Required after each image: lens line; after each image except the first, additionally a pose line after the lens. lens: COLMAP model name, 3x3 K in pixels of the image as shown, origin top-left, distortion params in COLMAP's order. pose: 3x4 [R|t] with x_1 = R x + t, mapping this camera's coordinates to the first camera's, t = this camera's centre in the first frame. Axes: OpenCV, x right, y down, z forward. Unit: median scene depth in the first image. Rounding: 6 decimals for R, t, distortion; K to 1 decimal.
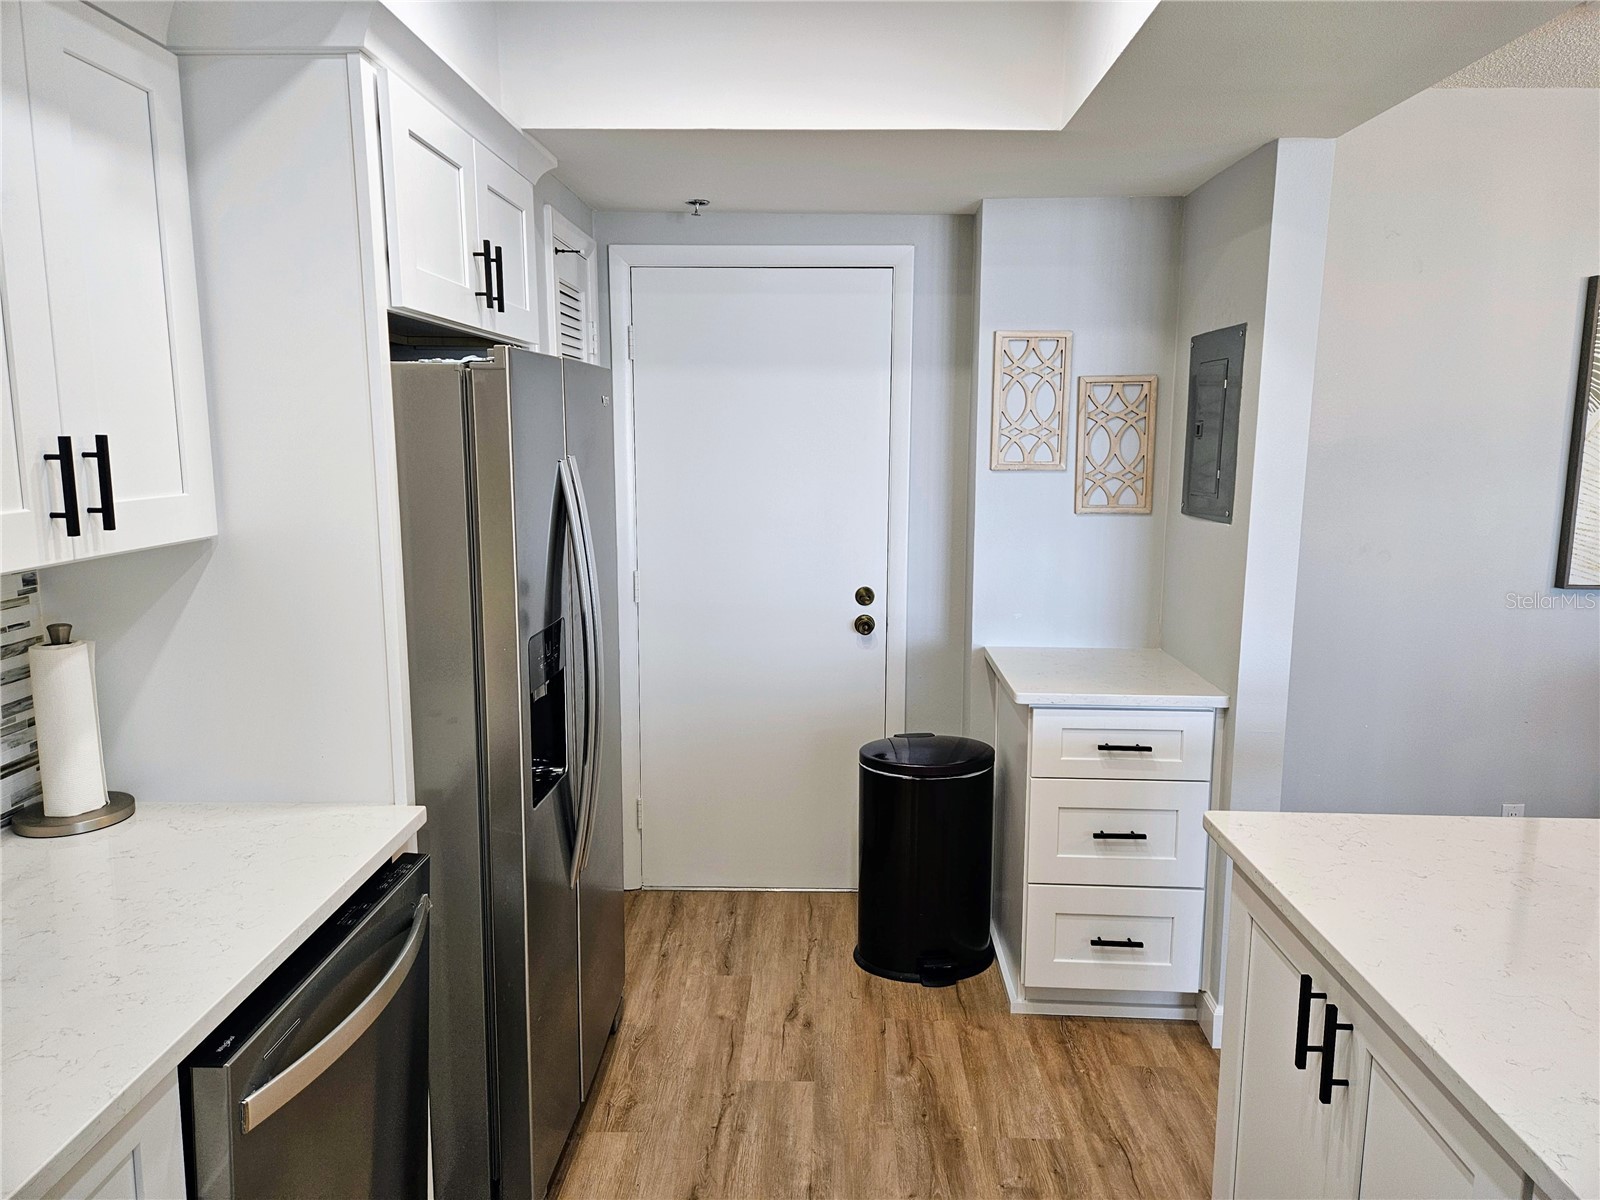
lens RADIAL K [[1065.9, 0, 806.4], [0, 1065.9, 599.0], [0, 0, 1]] dist [0.080981, -0.055623]
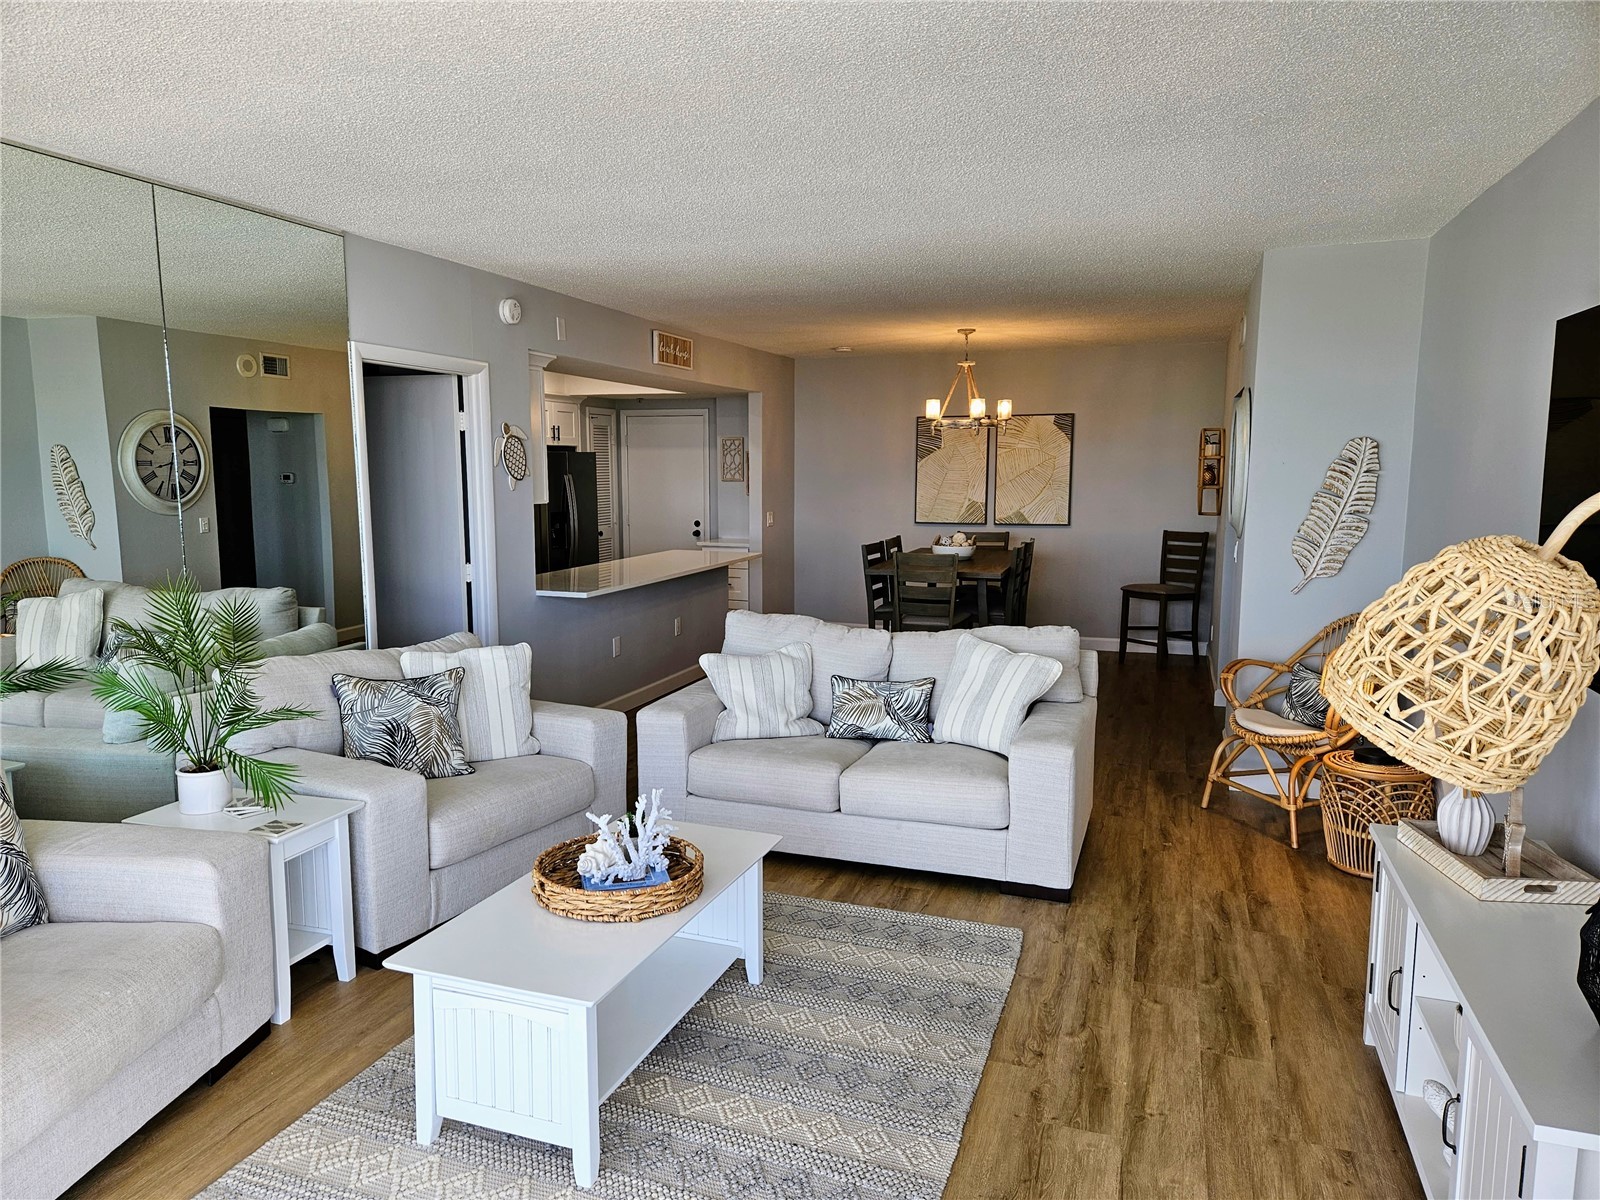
lens RADIAL K [[1065.9, 0, 795.7], [0, 1065.9, 603.8], [0, 0, 1]] dist [0.080981, -0.055623]
pose [[0.956076, 0.034059, -0.291133, 1.168001], [-0.044041, 0.998643, -0.027802, 0.285516], [0.289791, 0.039403, 0.956279, -1.723661]]
